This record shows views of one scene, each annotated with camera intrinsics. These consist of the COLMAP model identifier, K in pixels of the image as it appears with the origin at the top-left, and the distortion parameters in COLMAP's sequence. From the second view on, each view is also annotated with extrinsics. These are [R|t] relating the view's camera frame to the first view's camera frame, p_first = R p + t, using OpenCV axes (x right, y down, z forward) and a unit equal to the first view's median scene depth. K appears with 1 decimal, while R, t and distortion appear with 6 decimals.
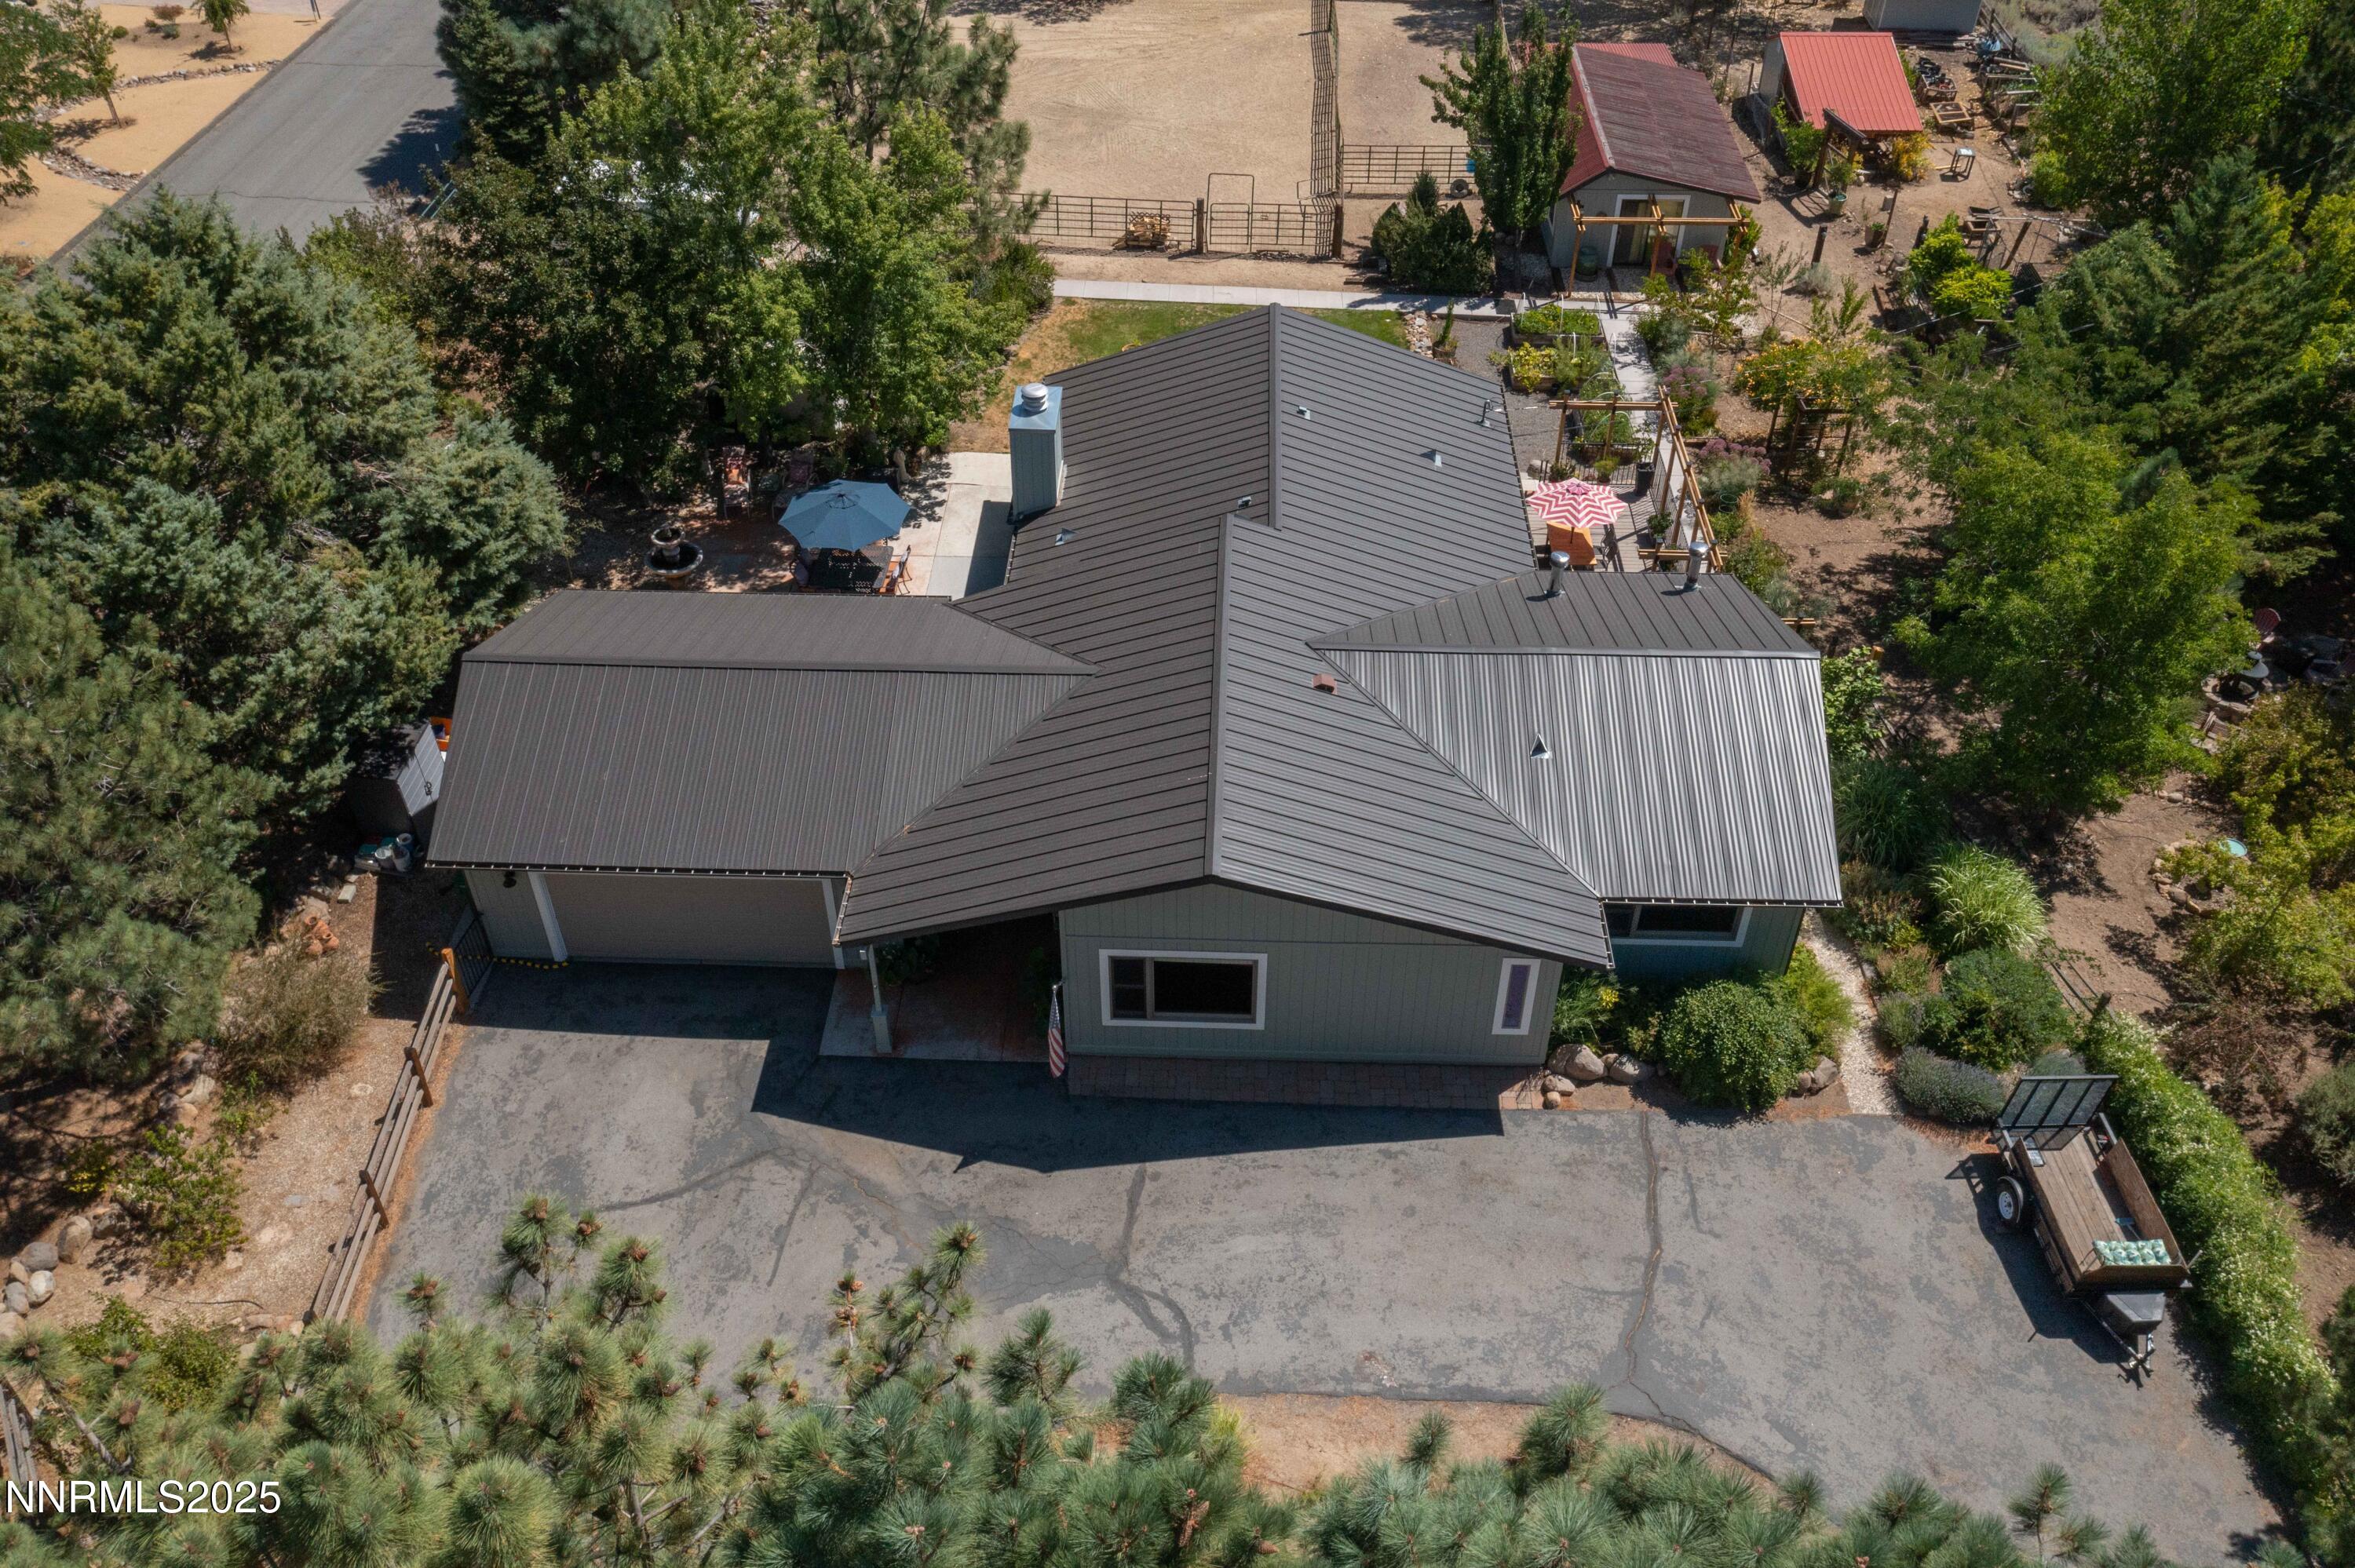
lens RADIAL K [[1885.2, 0, 1177.5], [0, 1885.2, 784.0], [0, 0, 1]] dist [0.000070, 0.040893]
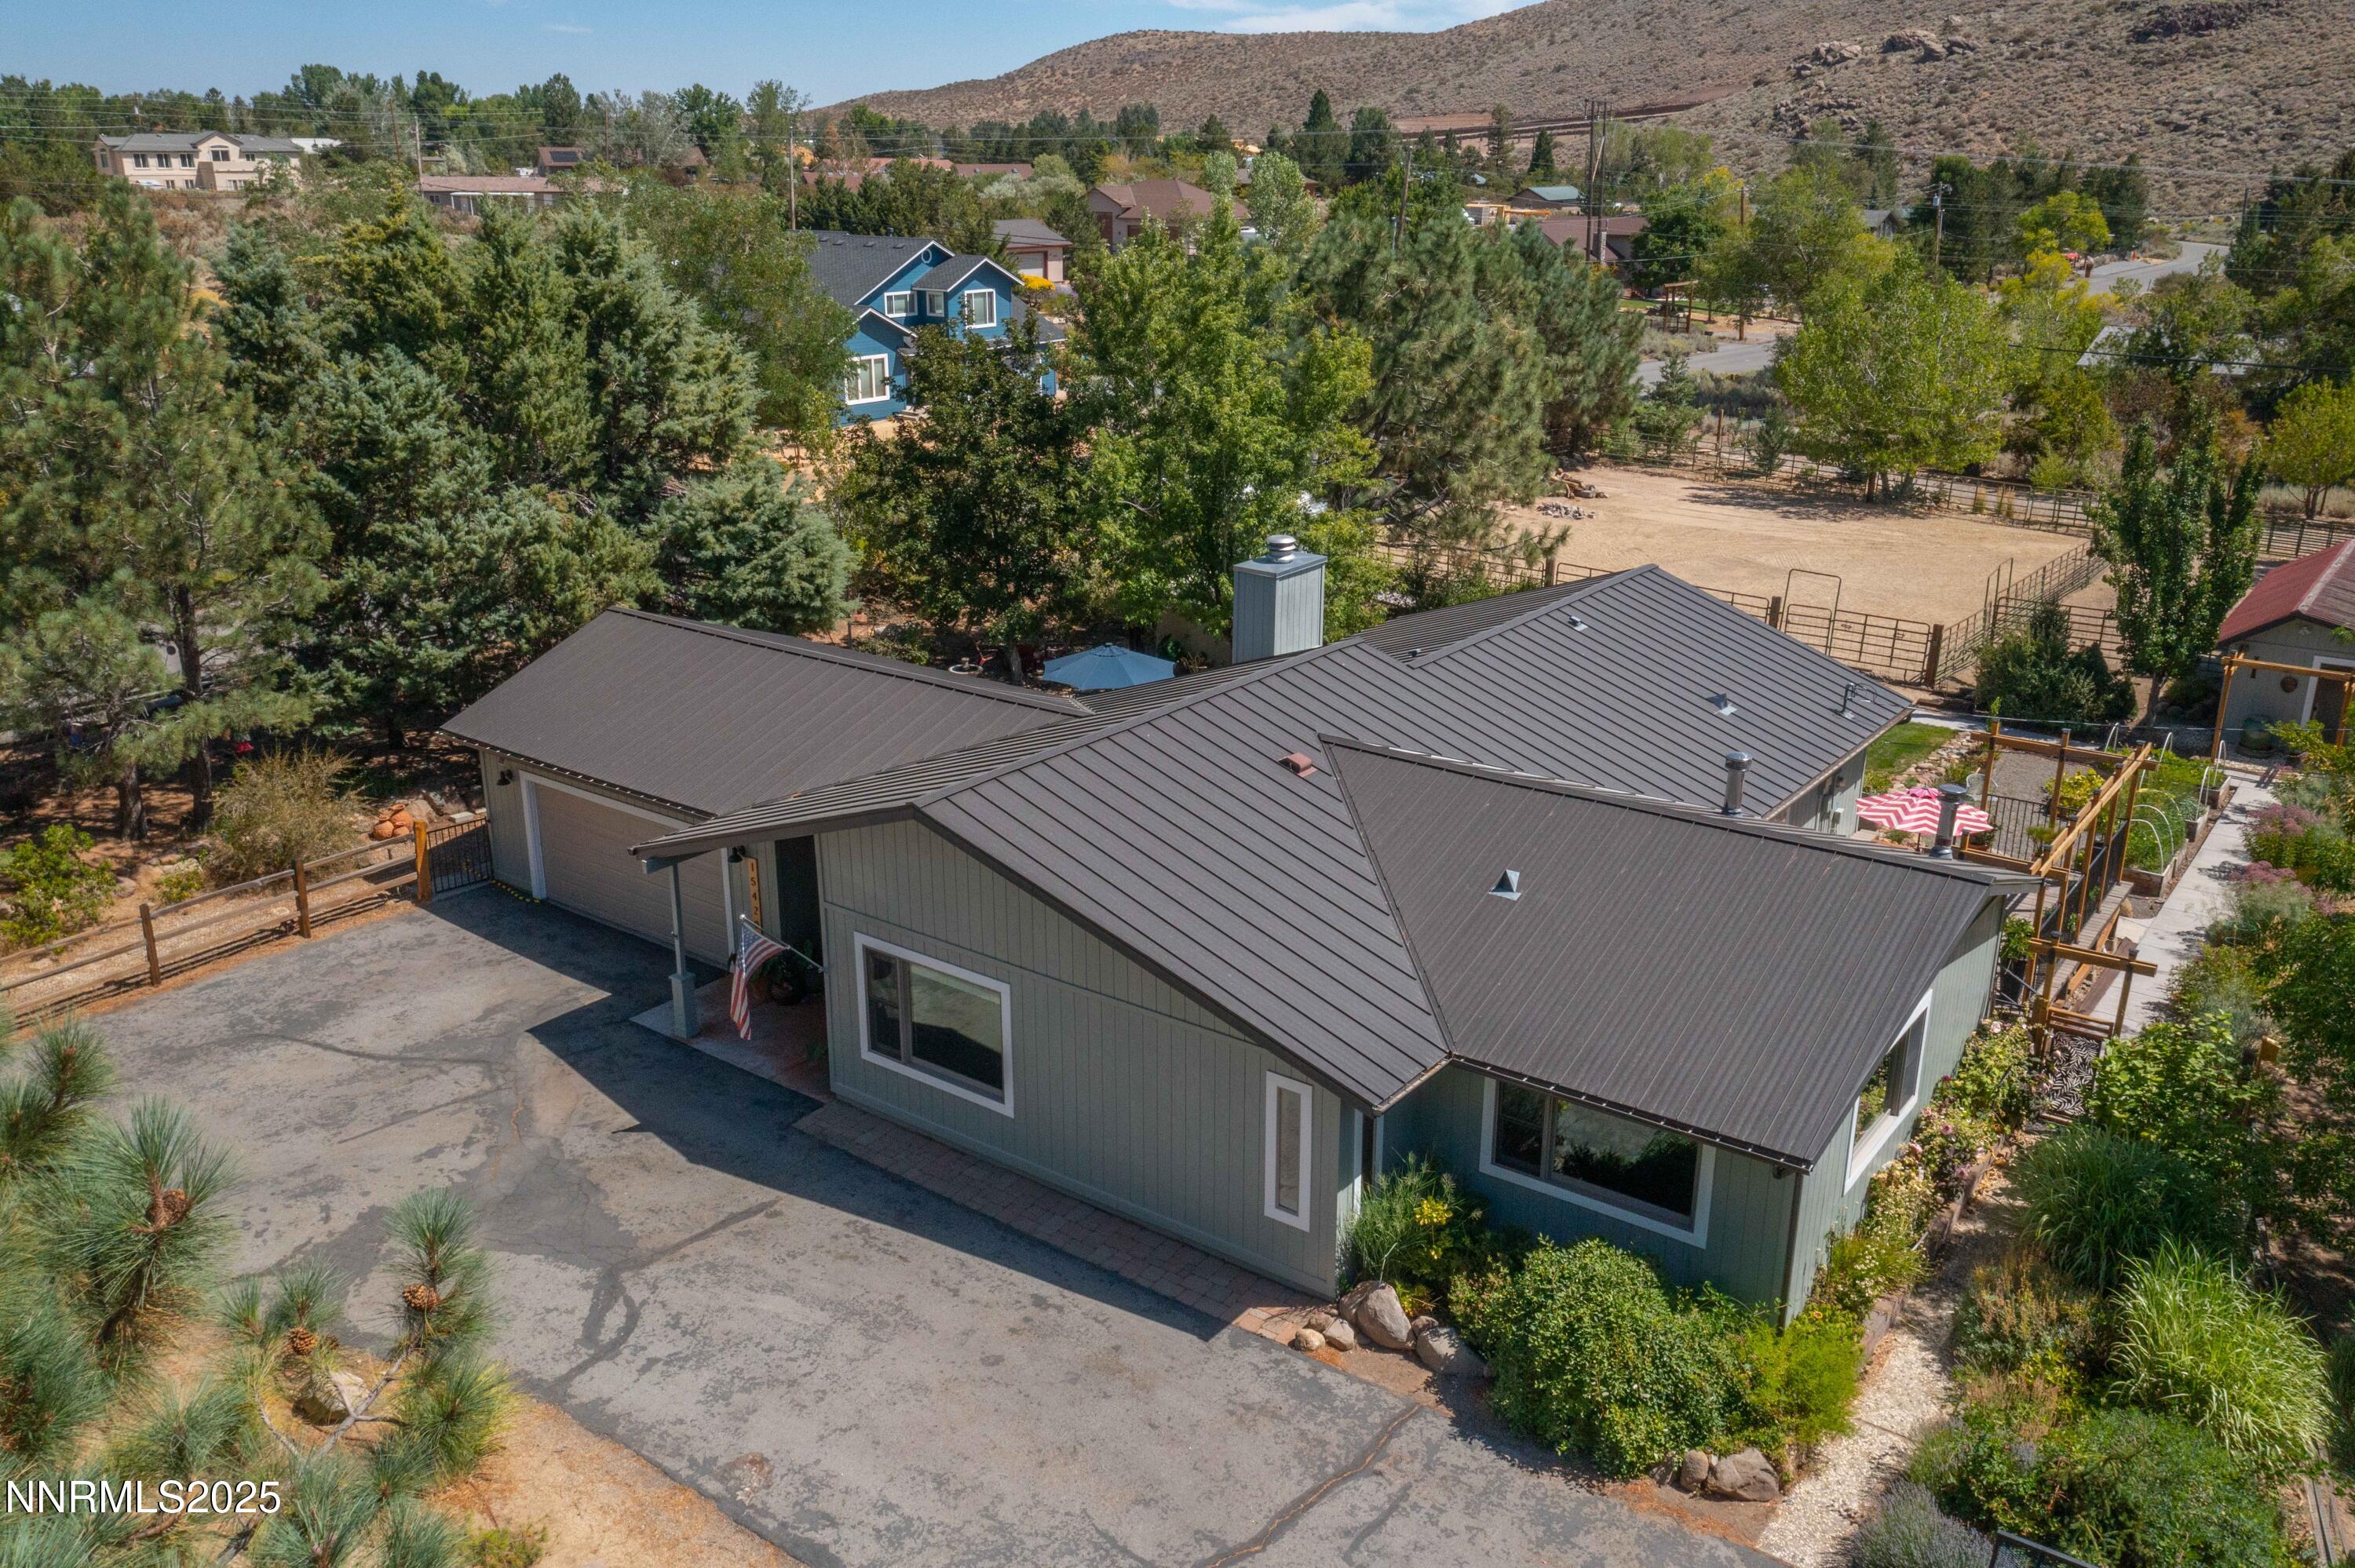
lens RADIAL K [[1858.3, 0, 1177.8], [0, 1858.3, 814.2], [0, 0, 1]] dist [0.000041, 0.004004]
pose [[0.820651, 0.195316, -0.537013, 0.472507], [-0.376024, 0.892212, -0.250127, 0.182645], [0.430276, 0.407197, 0.805638, 0.384746]]
